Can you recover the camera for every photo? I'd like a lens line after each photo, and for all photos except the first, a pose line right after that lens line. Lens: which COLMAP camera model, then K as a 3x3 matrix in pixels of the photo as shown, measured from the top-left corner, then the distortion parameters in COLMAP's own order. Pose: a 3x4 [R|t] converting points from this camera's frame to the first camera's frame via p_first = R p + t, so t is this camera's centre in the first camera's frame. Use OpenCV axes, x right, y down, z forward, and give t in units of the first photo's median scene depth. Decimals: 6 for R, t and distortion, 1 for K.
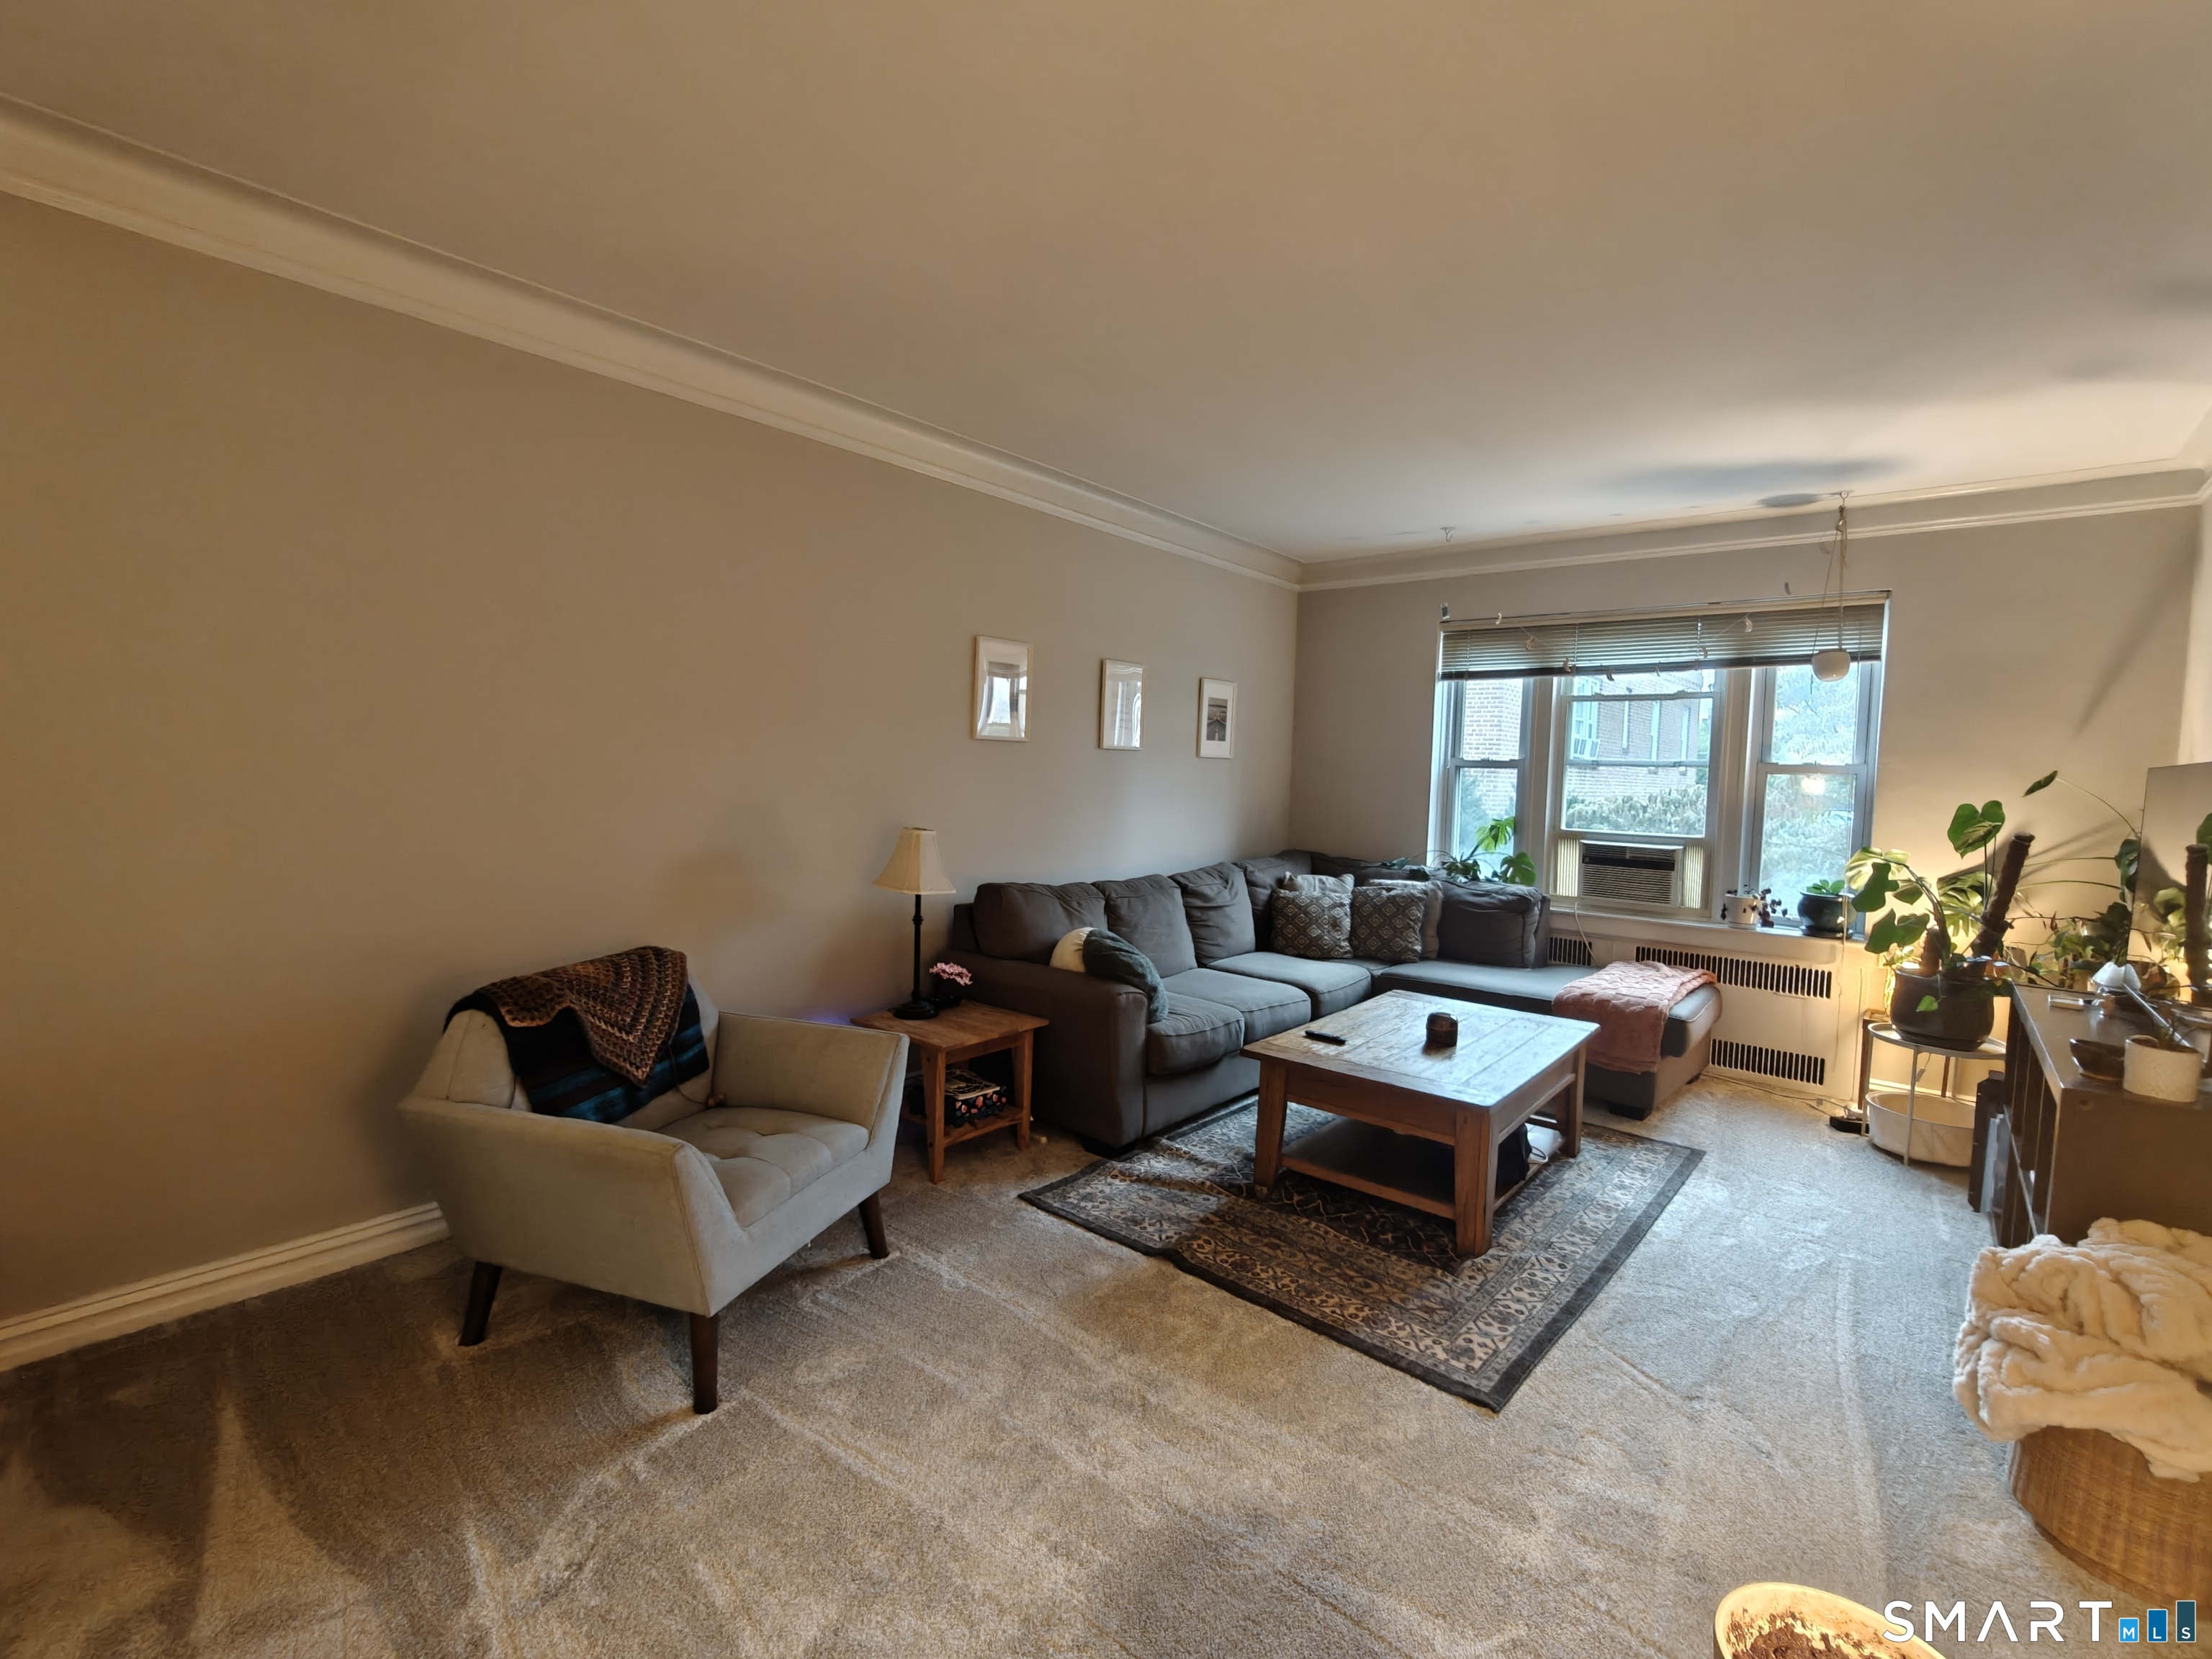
lens RADIAL K [[1001.8, 0, 1106.0], [0, 1001.8, 829.5], [0, 0, 1]] dist [0.002404, -0.000873]
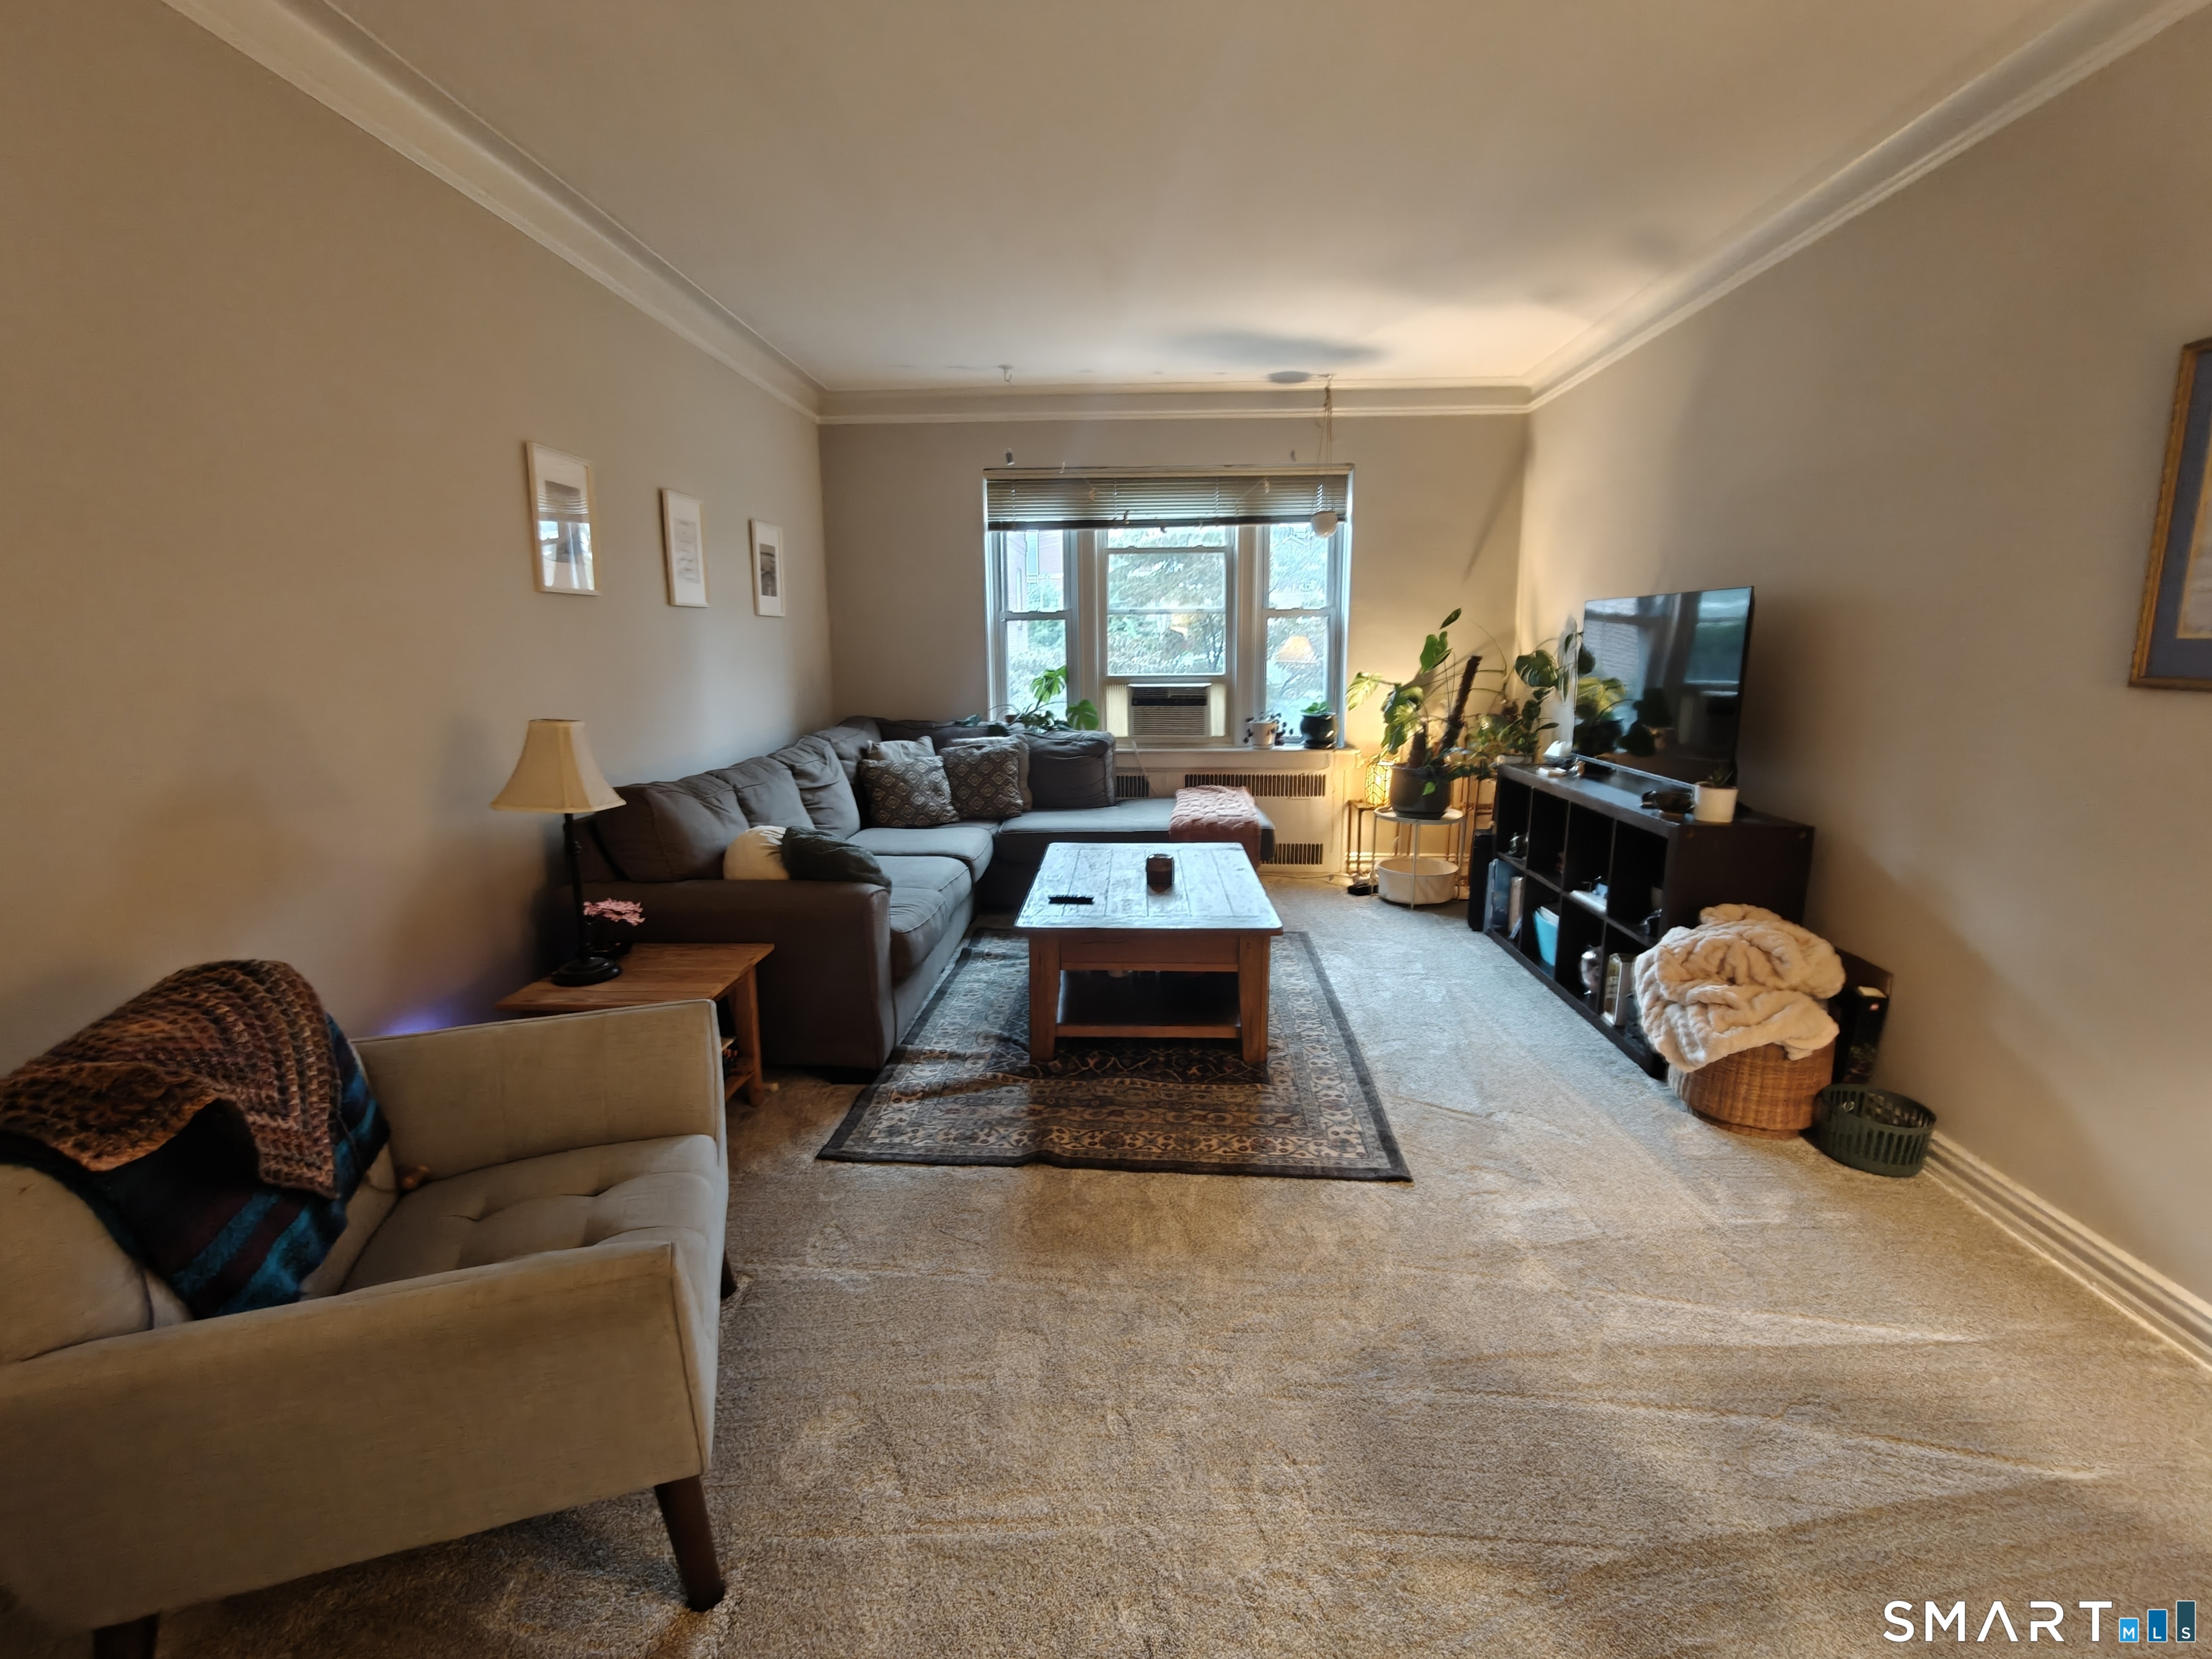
lens RADIAL K [[988.2, 0, 1106.0], [0, 988.2, 829.5], [0, 0, 1]] dist [-0.001553, -0.000047]
pose [[0.796117, -0.149309, 0.586434, -0.240663], [0.068681, 0.985115, 0.157577, -0.006100], [-0.601233, -0.085173, 0.794522, 0.174678]]
